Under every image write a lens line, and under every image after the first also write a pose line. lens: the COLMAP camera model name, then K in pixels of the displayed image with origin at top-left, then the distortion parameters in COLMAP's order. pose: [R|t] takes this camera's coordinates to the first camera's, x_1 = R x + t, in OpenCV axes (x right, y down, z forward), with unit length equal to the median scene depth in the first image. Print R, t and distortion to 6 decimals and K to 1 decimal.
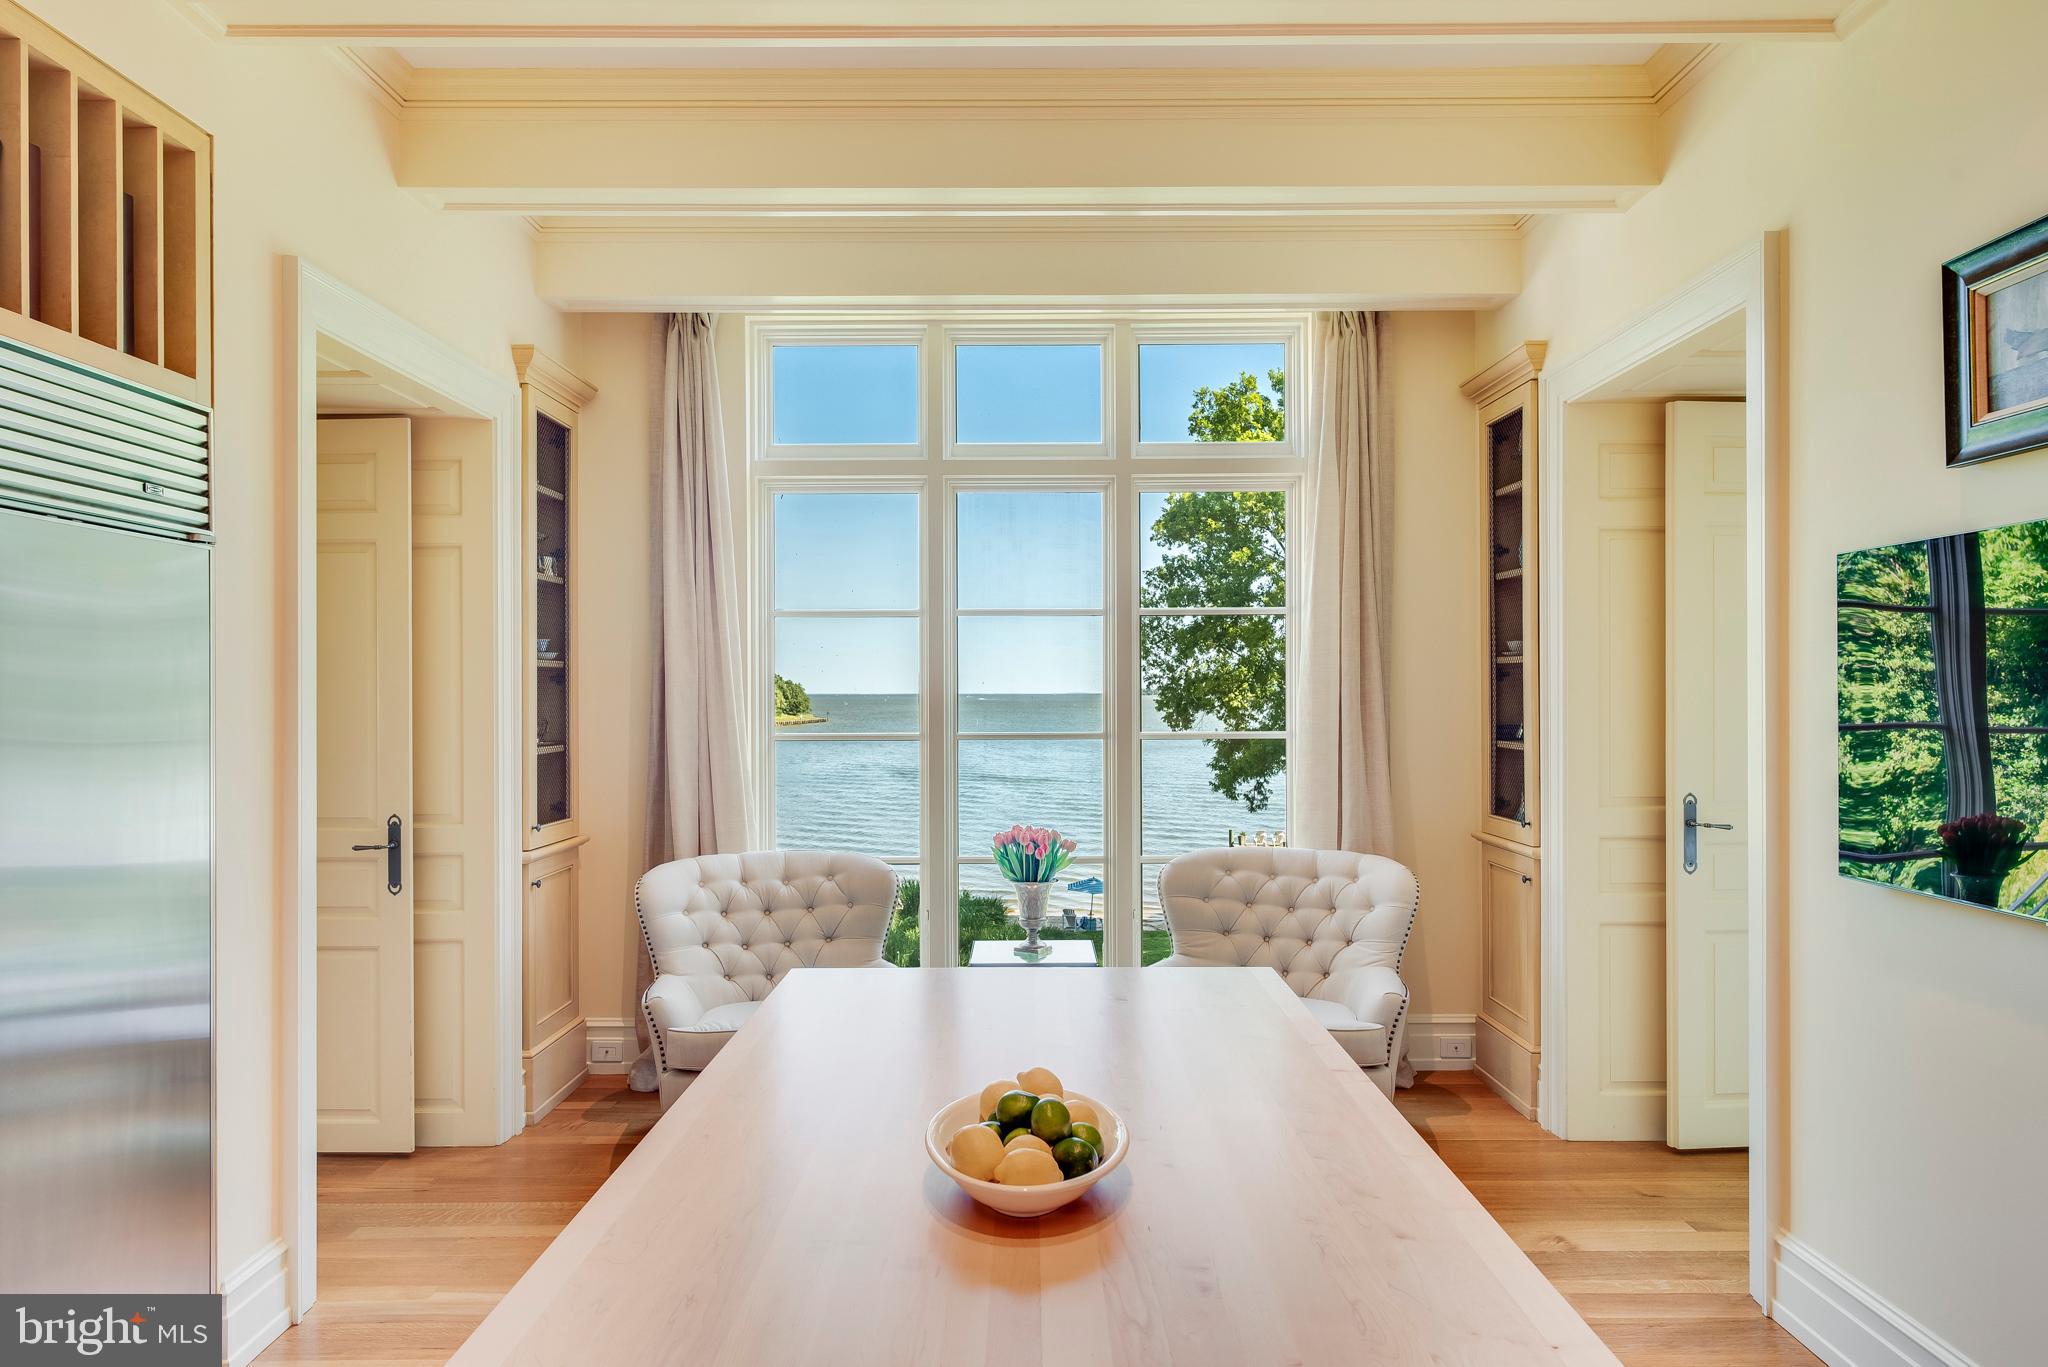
lens RADIAL K [[1351.3, 0, 1025.9], [0, 1351.3, 691.5], [0, 0, 1]] dist [-0.001823, -0.000130]
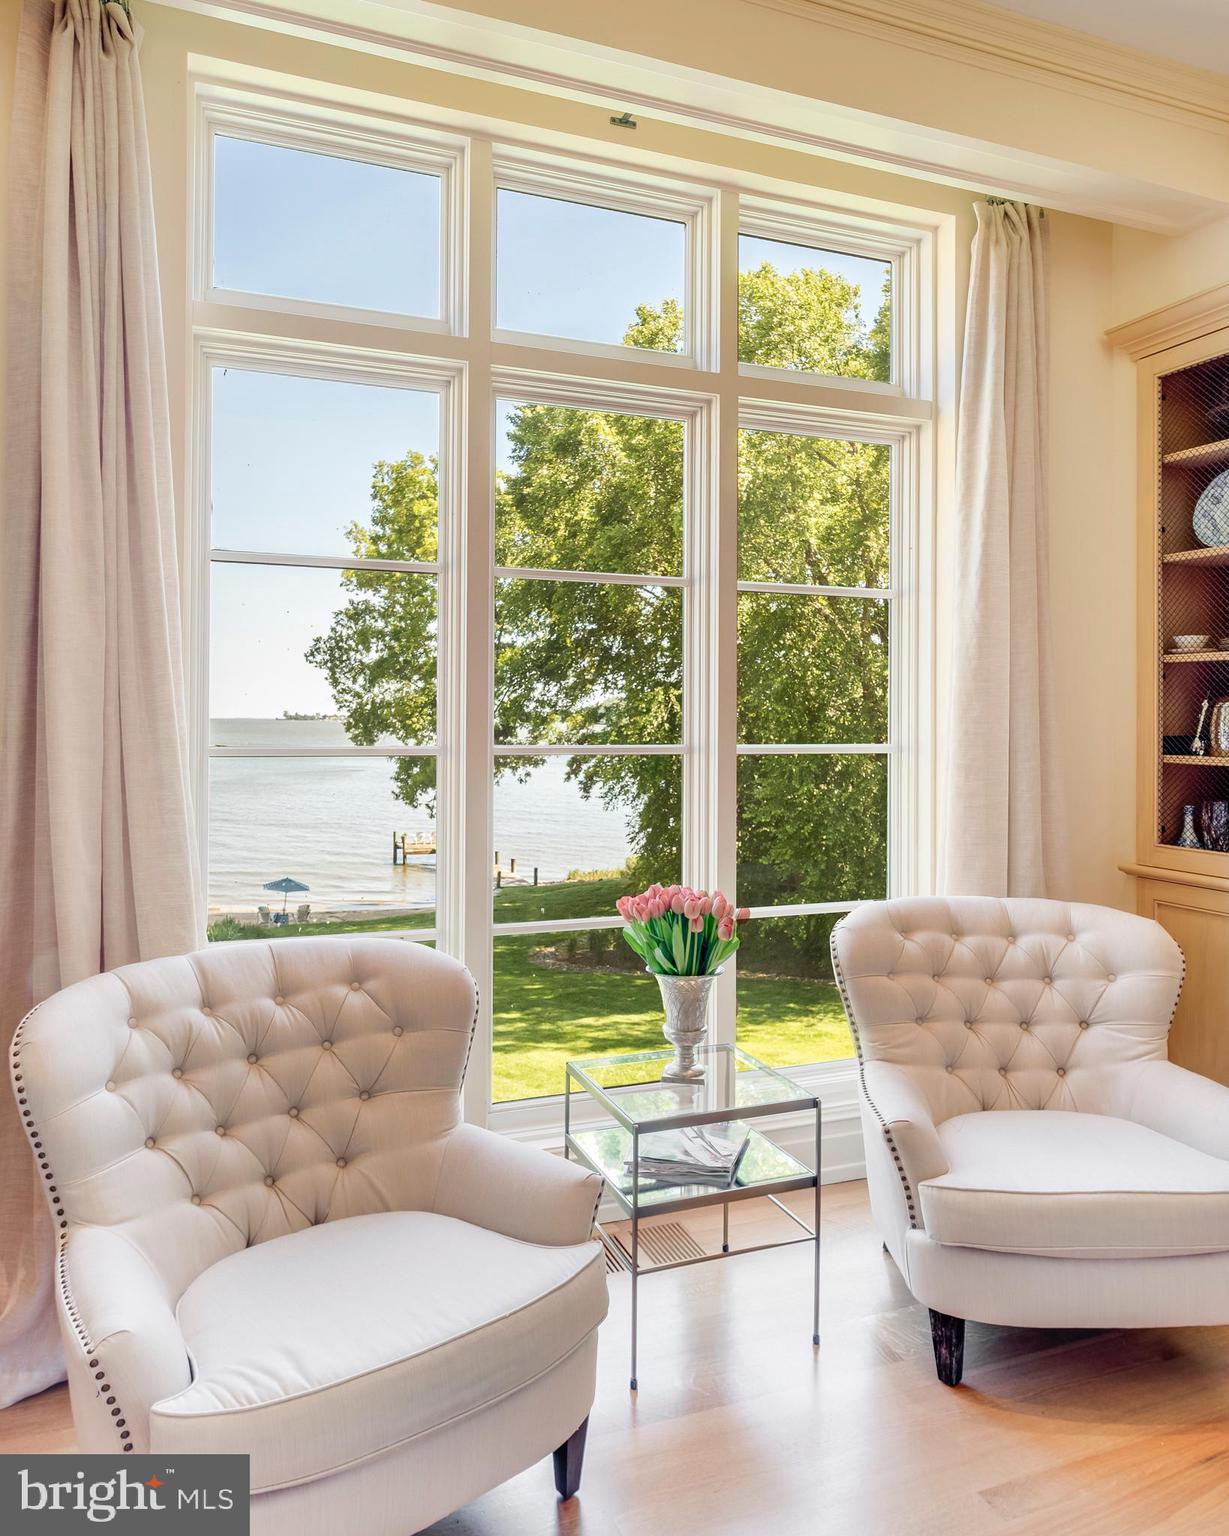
lens RADIAL K [[1061.0, 0, 605.4], [0, 1061.0, 712.2], [0, 0, 1]] dist [0.003090, 0.000068]
pose [[0.931420, 0.012784, 0.363721, -0.208382], [-0.010561, 0.999911, -0.008101, 0.018636], [-0.363792, 0.003704, 0.931473, 0.505050]]
